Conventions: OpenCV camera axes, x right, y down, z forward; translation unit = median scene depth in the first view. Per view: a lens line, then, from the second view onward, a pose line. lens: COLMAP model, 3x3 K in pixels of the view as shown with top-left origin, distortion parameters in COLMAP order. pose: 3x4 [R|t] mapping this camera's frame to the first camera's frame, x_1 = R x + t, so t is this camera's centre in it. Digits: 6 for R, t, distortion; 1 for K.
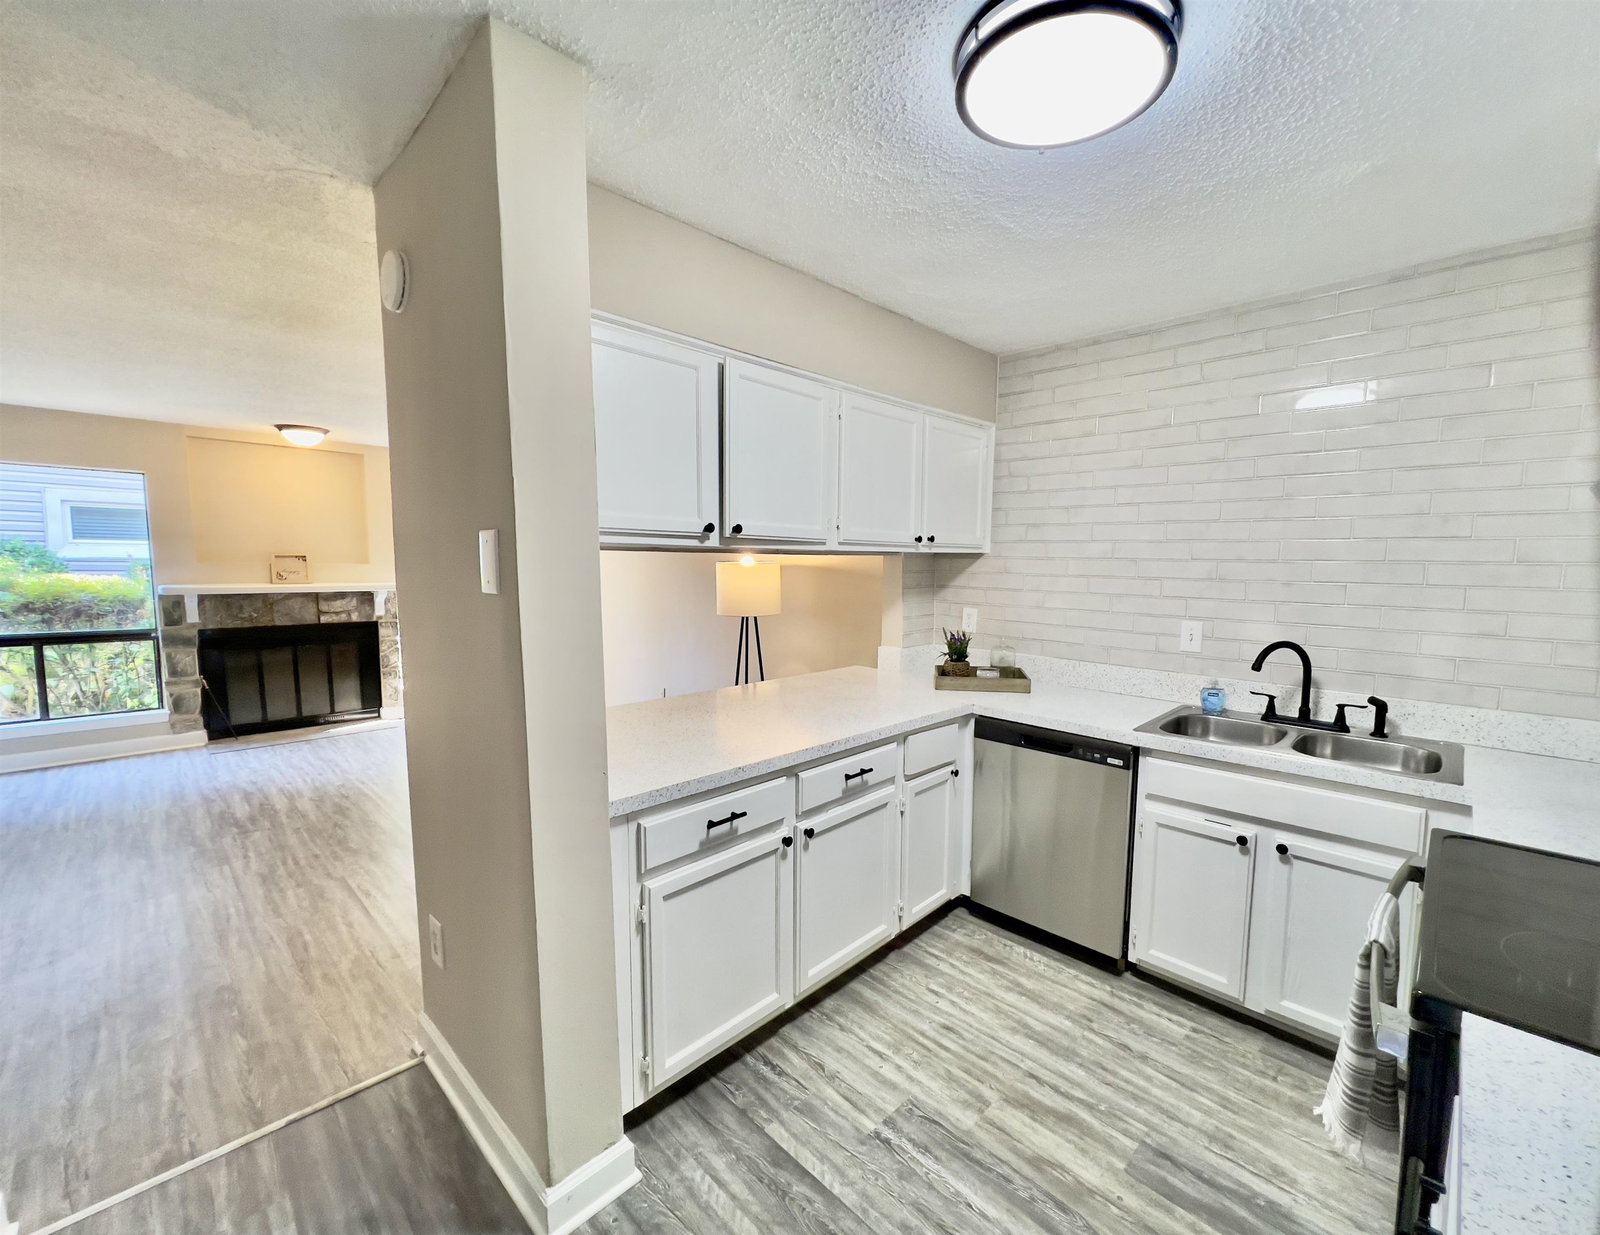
lens RADIAL K [[667.7, 0, 799.2], [0, 667.7, 622.7], [0, 0, 1]] dist [0.001356, 0.000027]
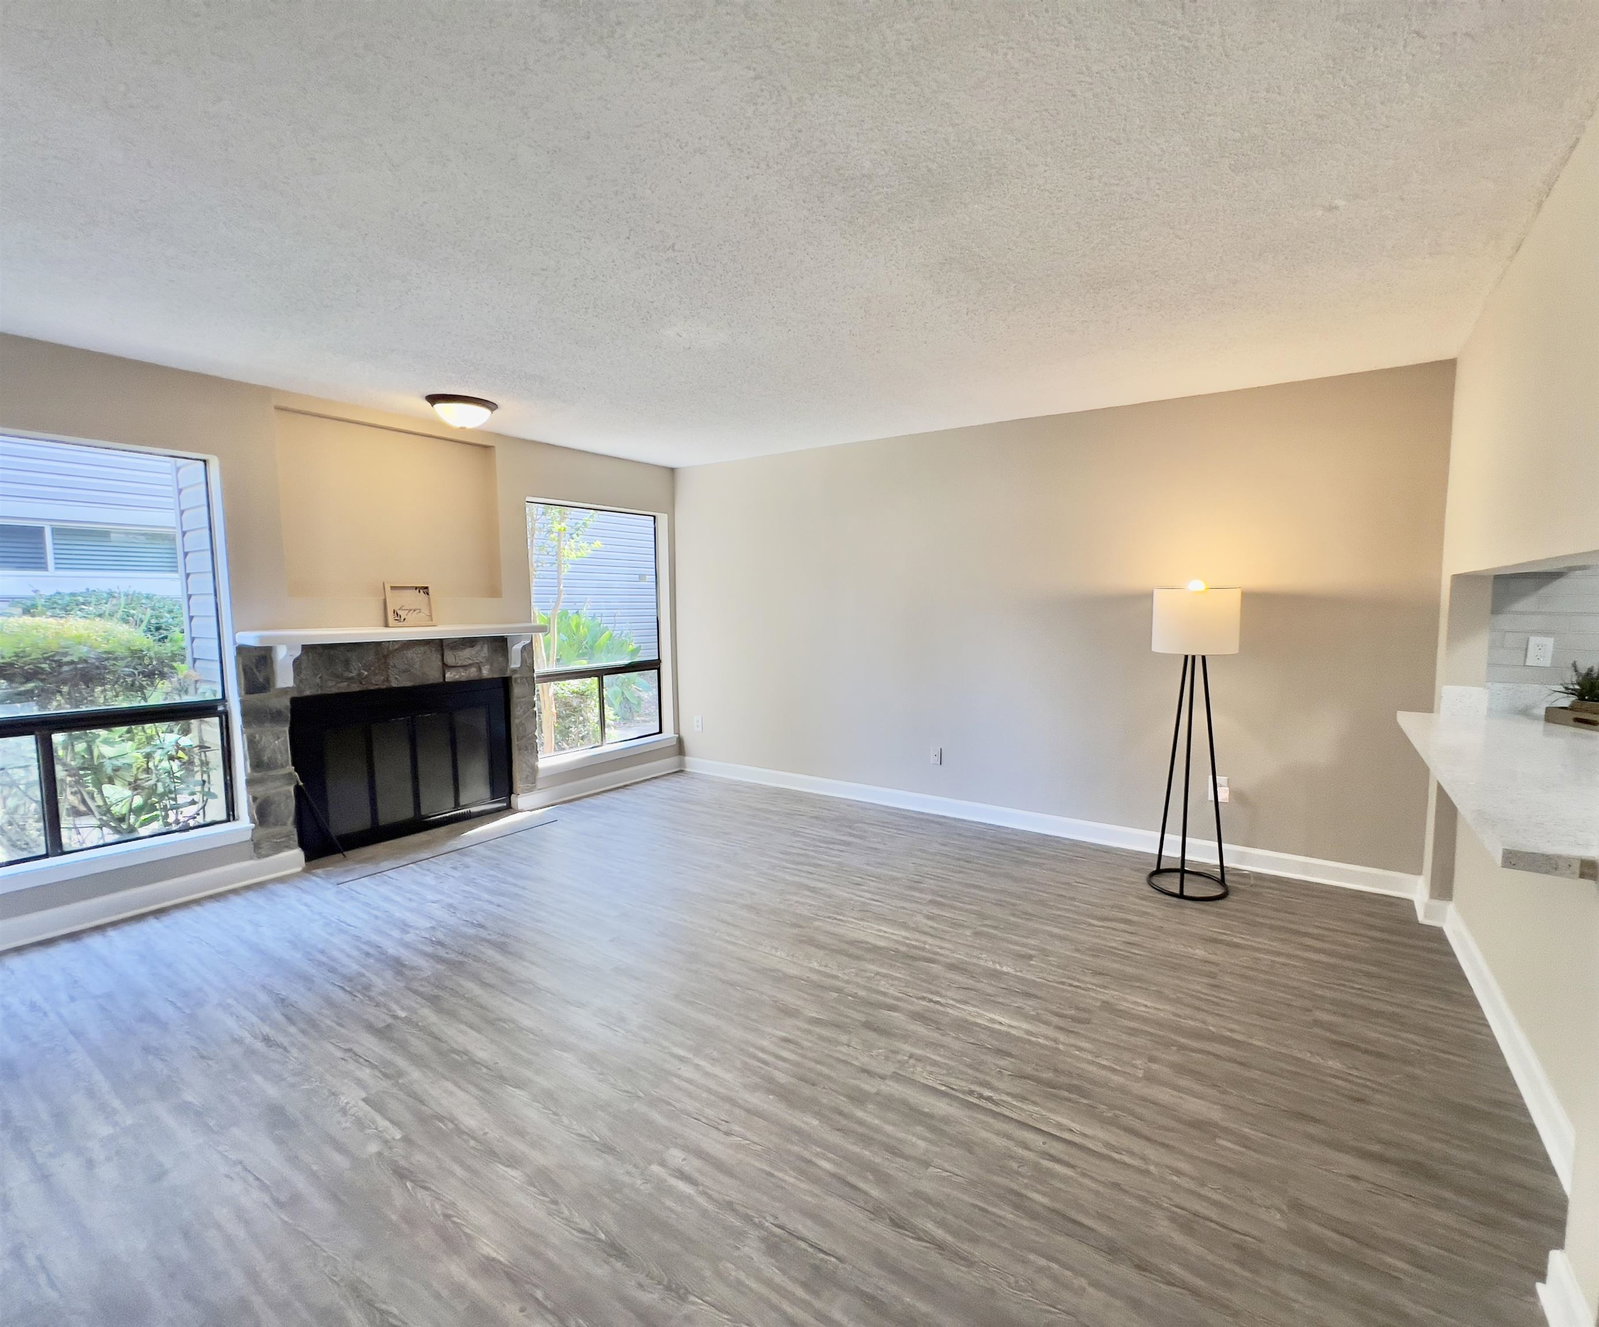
lens RADIAL K [[689.1, 0, 800.9], [0, 689.1, 657.3], [0, 0, 1]] dist [-0.008617, 0.000012]
pose [[0.975574, -0.026042, 0.218124, -0.552291], [0.028040, 0.999588, -0.006066, -0.011276], [-0.217876, 0.012034, 0.975902, 0.224387]]
